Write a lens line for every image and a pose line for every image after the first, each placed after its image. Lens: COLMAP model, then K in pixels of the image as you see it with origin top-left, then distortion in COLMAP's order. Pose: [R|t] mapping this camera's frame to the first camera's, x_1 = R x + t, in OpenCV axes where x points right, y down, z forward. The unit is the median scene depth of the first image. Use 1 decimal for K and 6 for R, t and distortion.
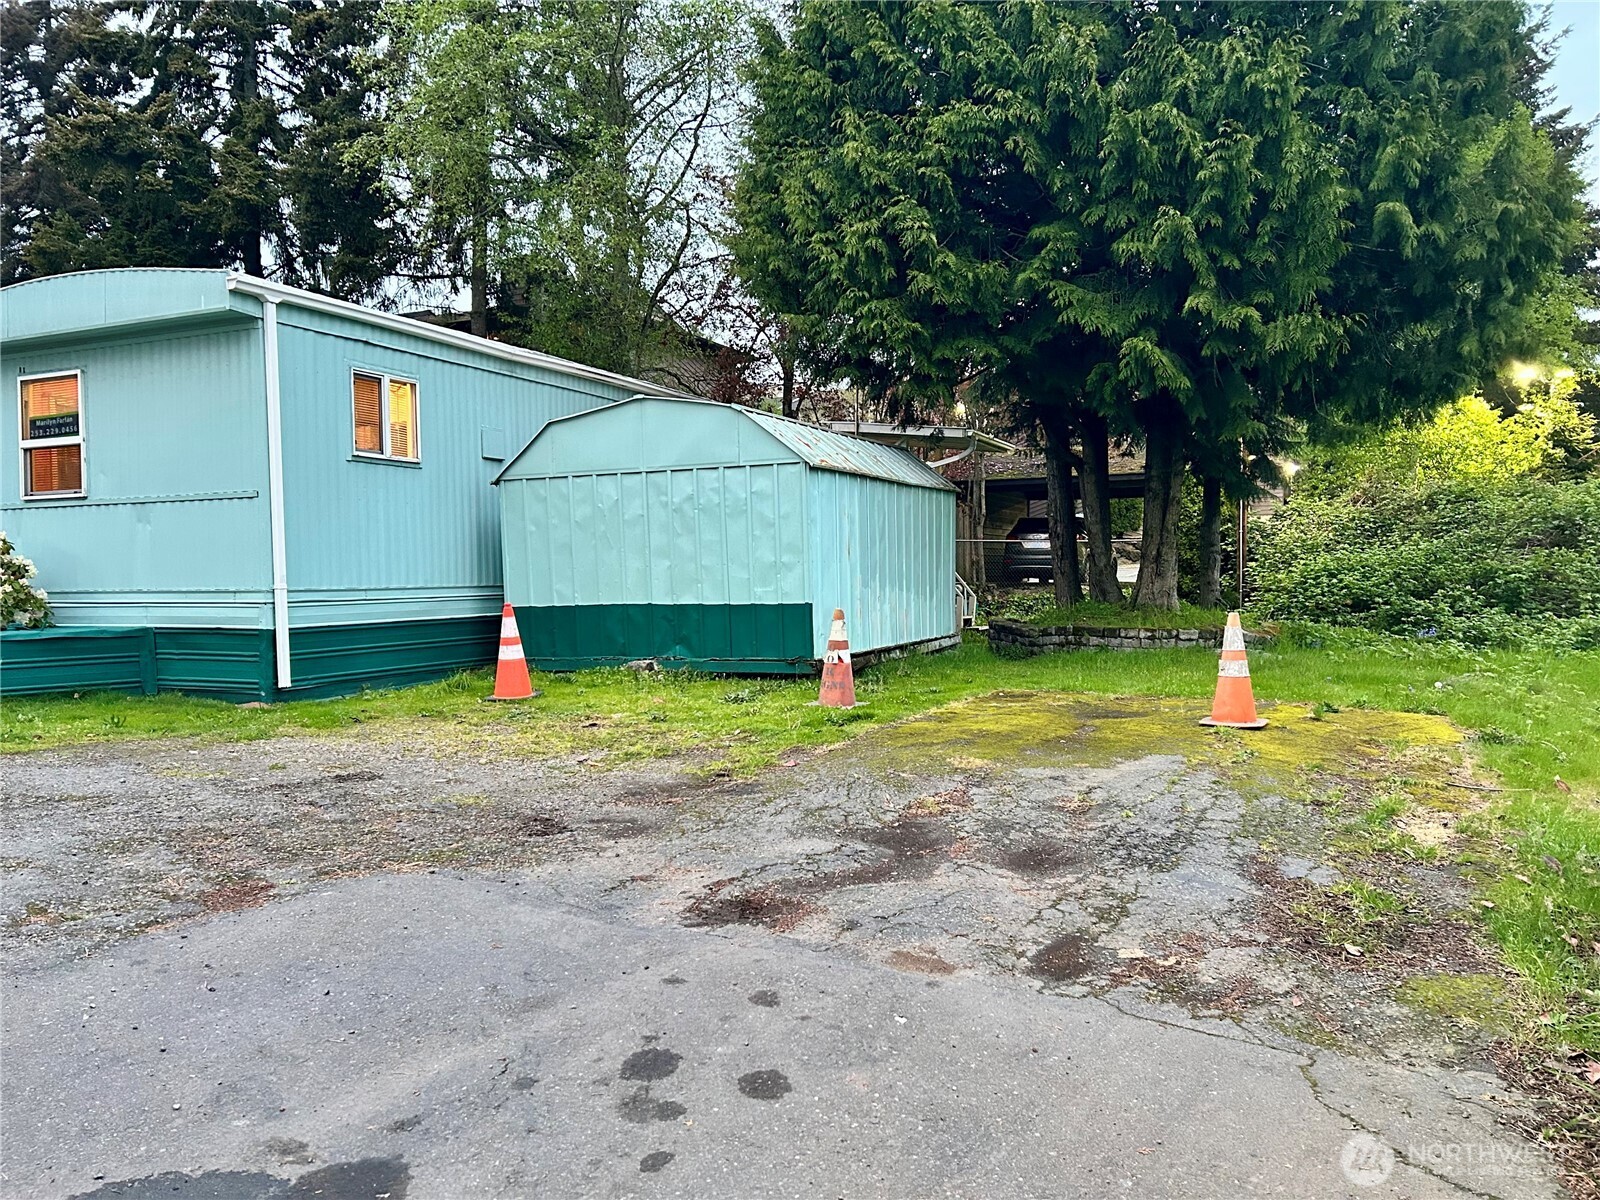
lens RADIAL K [[1181.7, 0, 805.7], [0, 1181.7, 601.4], [0, 0, 1]] dist [0.055691, -0.054762]
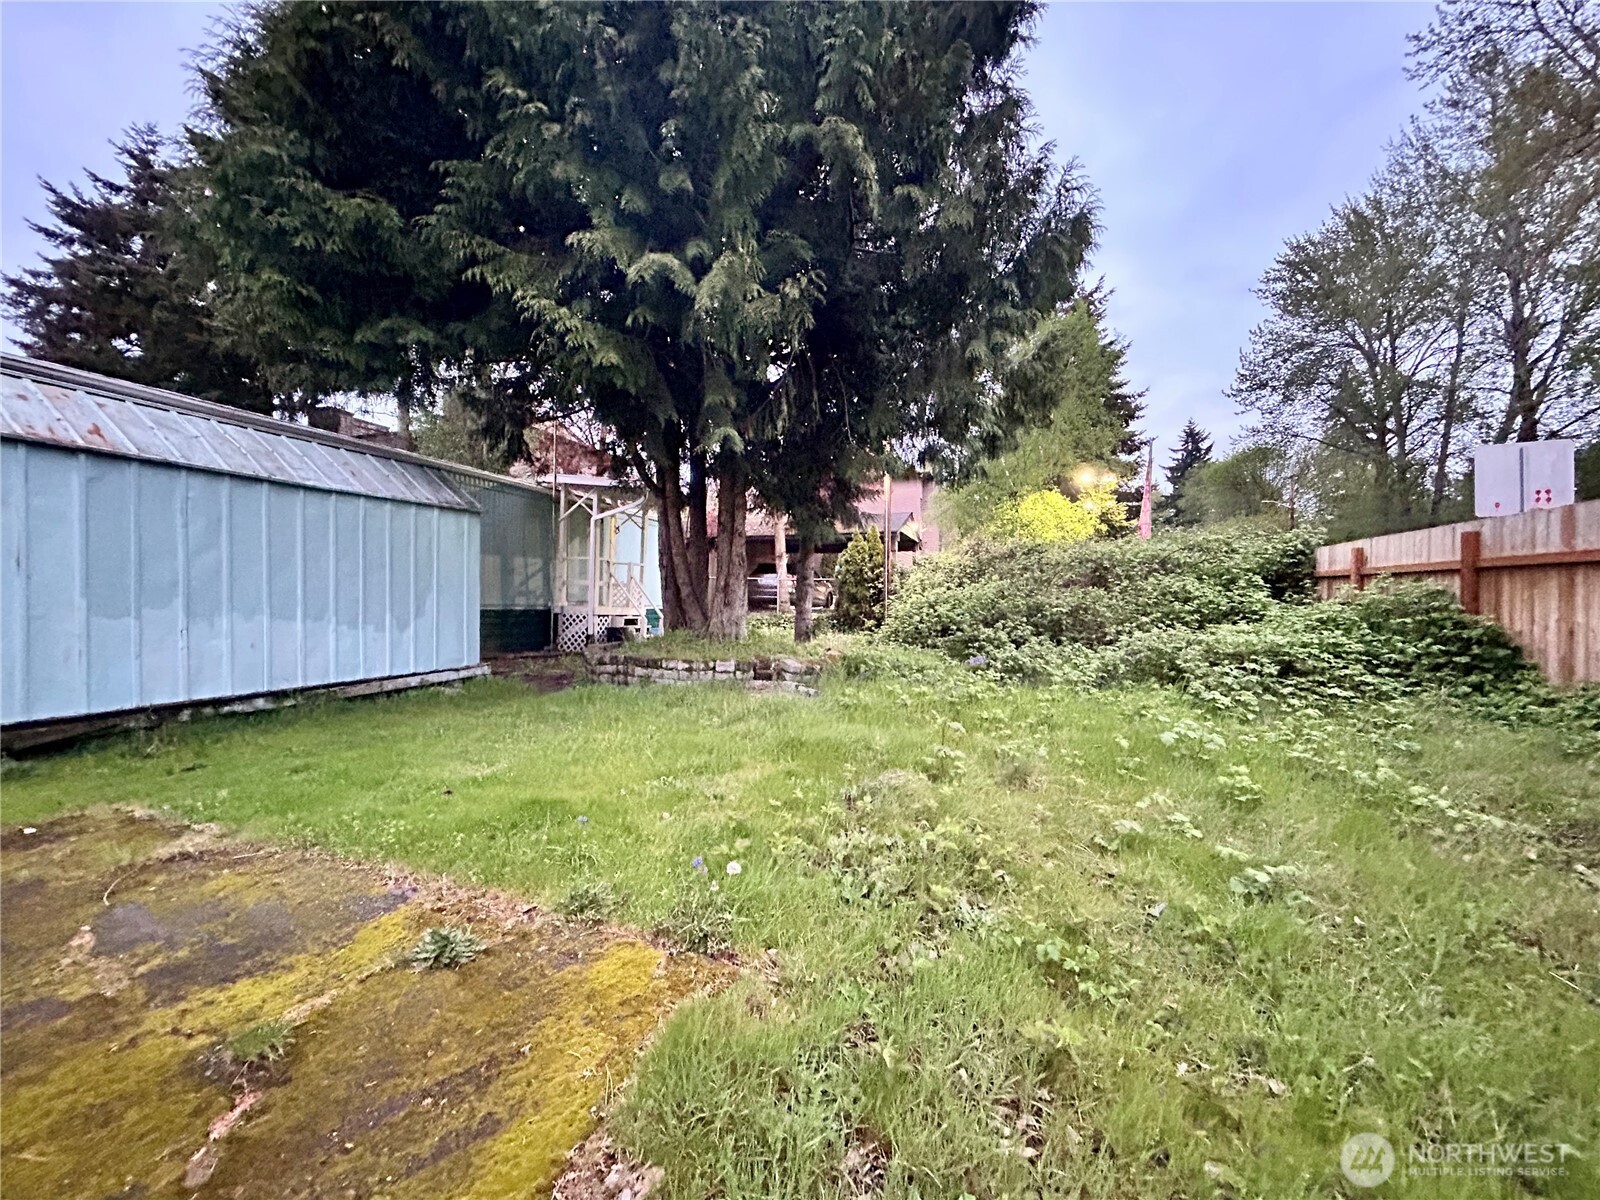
lens RADIAL K [[636.1, 0, 801.5], [0, 636.1, 590.8], [0, 0, 1]] dist [-0.002890, 0.000632]
pose [[0.994903, 0.015742, 0.099598, 0.317650], [-0.011894, 0.999164, -0.039106, -0.014049], [-0.100130, 0.037722, 0.994259, 0.453487]]
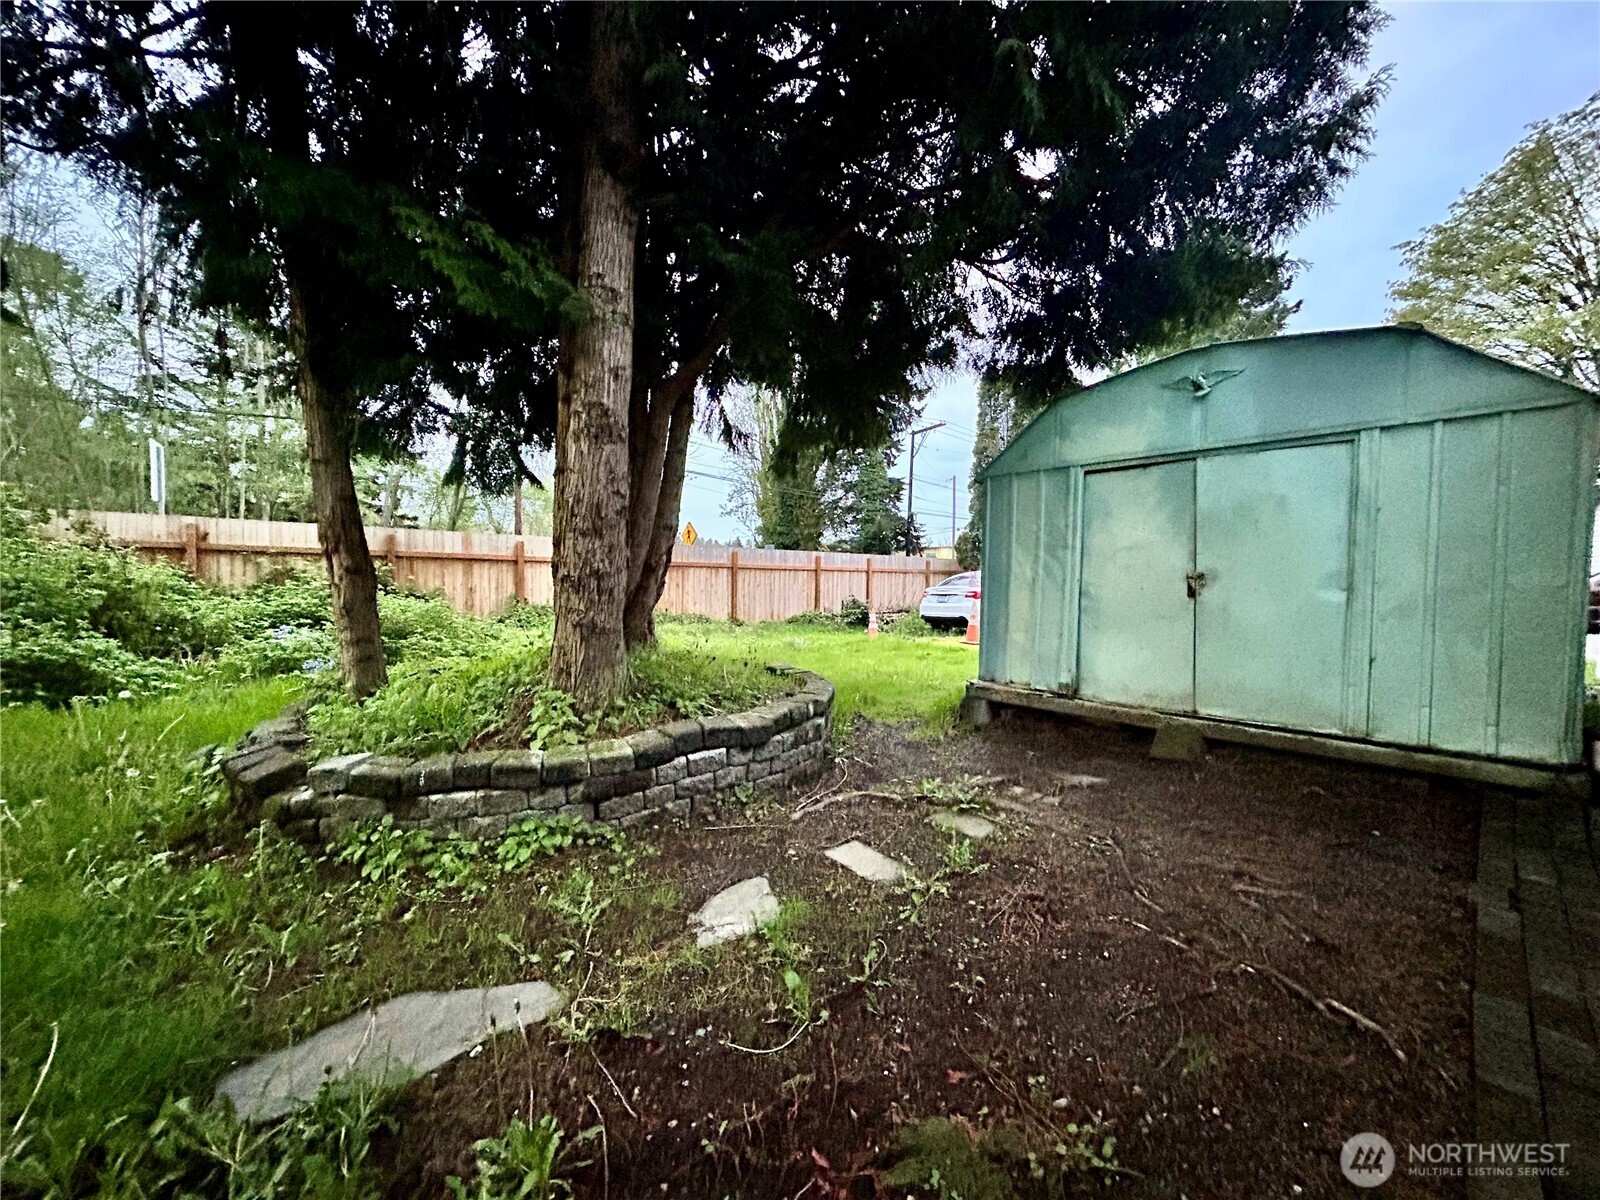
lens RADIAL K [[636.1, 0, 796.2], [0, 636.1, 599.3], [0, 0, 1]] dist [-0.002890, 0.000632]
pose [[-0.898141, -0.016944, 0.439381, 0.055225], [0.006271, 0.998662, 0.051330, -0.037088], [-0.439663, 0.048857, -0.896833, 1.320861]]
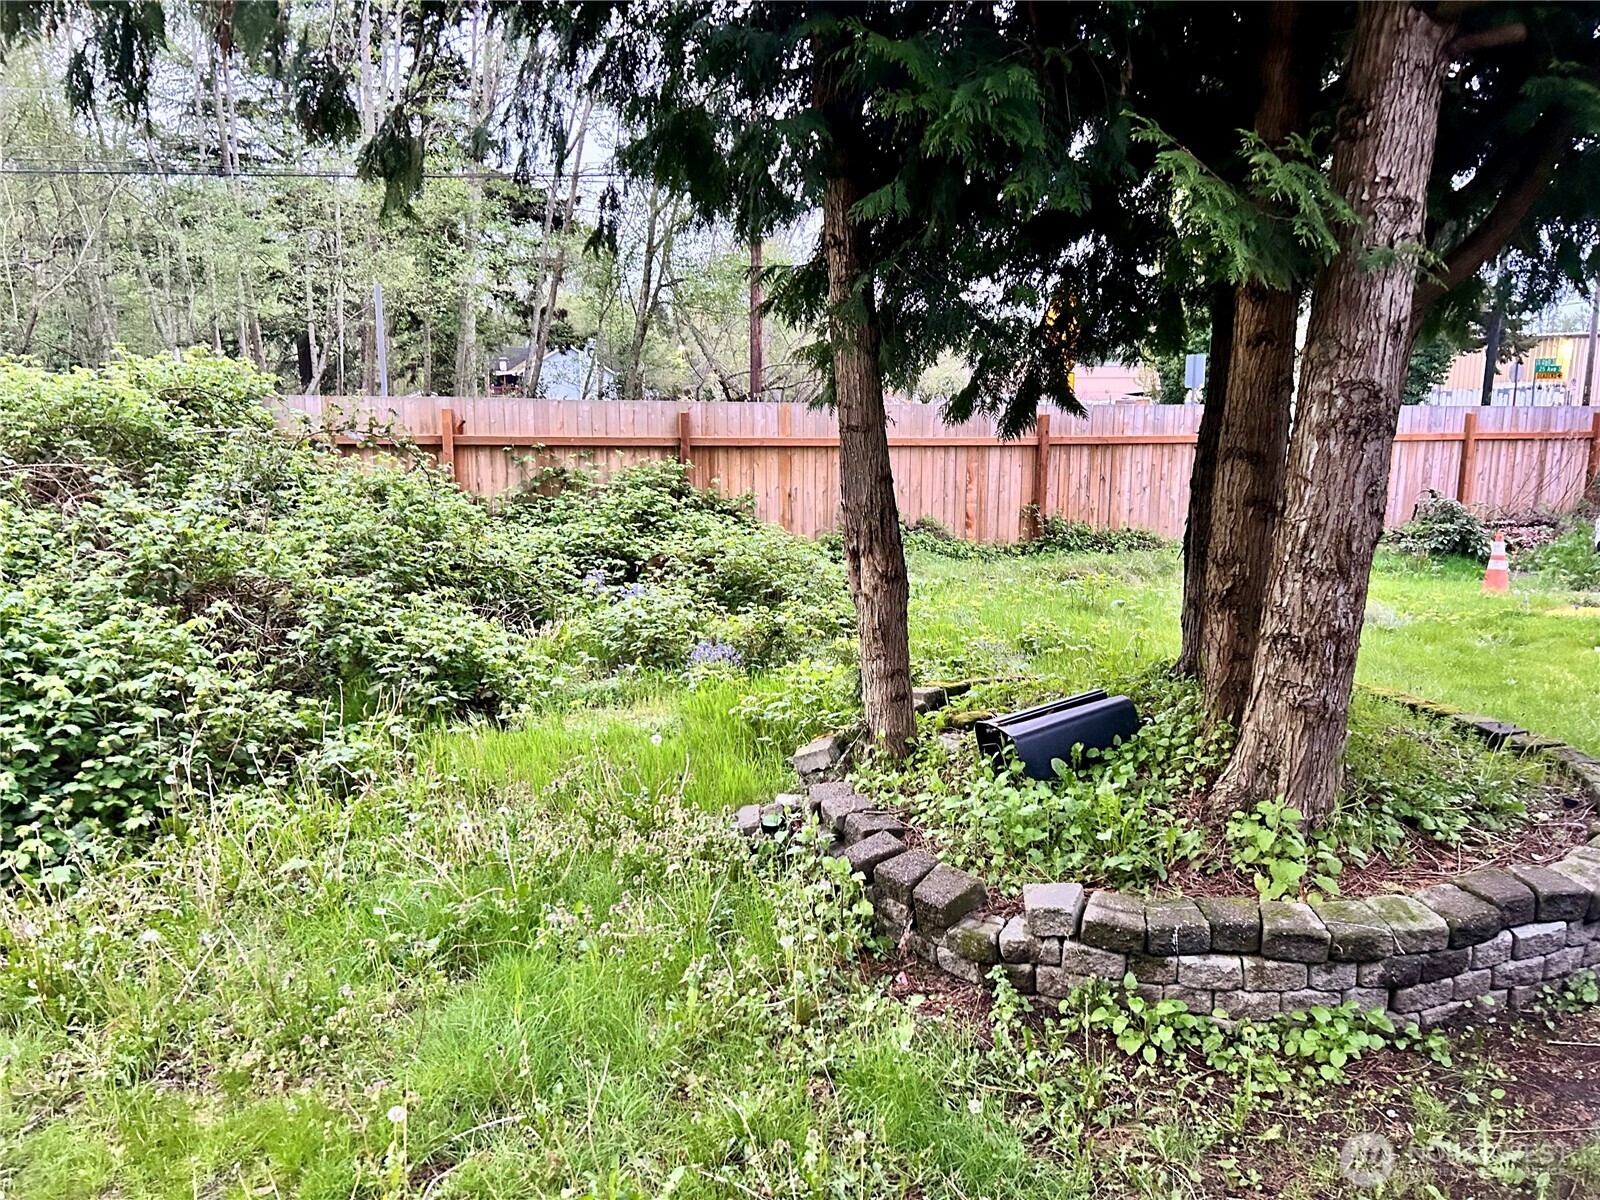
lens RADIAL K [[1181.7, 0, 797.4], [0, 1181.7, 590.2], [0, 0, 1]] dist [0.055691, -0.054762]
pose [[-0.718960, -0.111507, 0.686048, 0.124389], [0.018558, 0.983616, 0.179320, -0.105695], [-0.694803, 0.141656, -0.705111, 1.449058]]
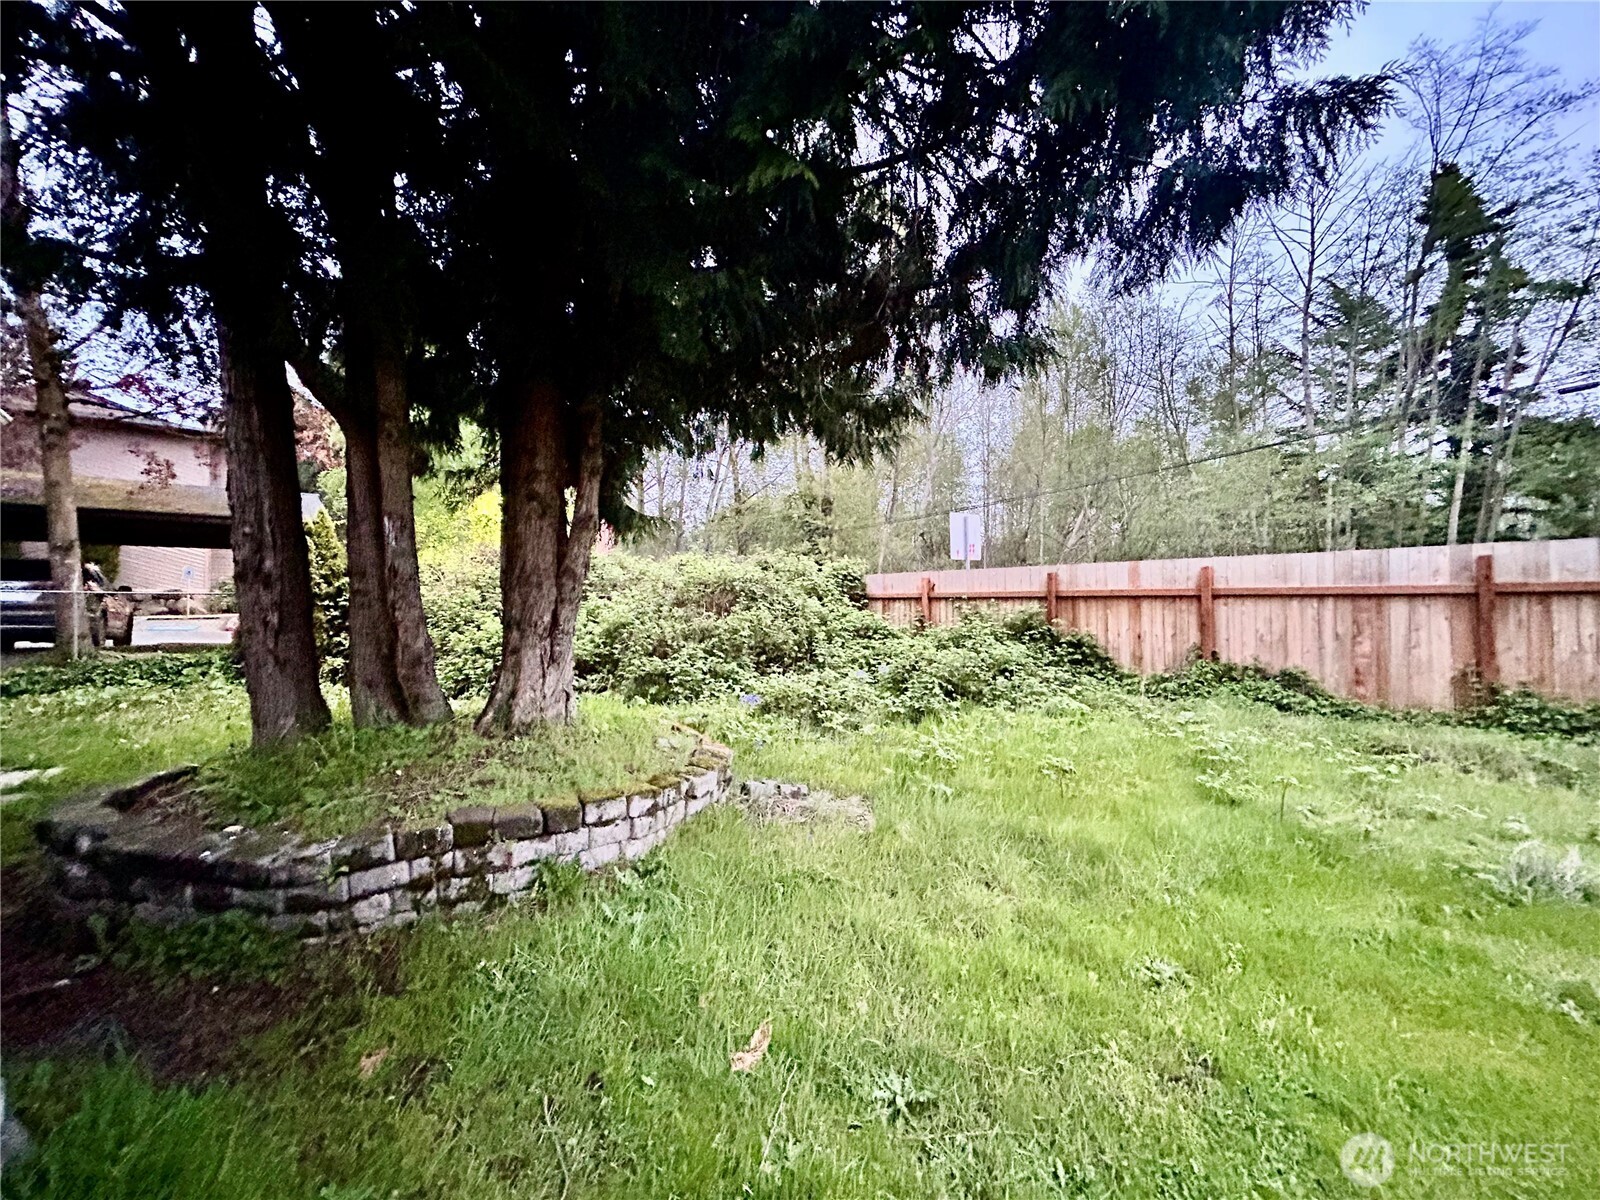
lens RADIAL K [[636.1, 0, 792.6], [0, 636.1, 599.6], [0, 0, 1]] dist [-0.002890, 0.000632]
pose [[0.421335, 0.011771, 0.906829, 0.089539], [0.033142, 0.999048, -0.028366, -0.039435], [-0.906300, 0.042006, 0.420543, 0.814115]]
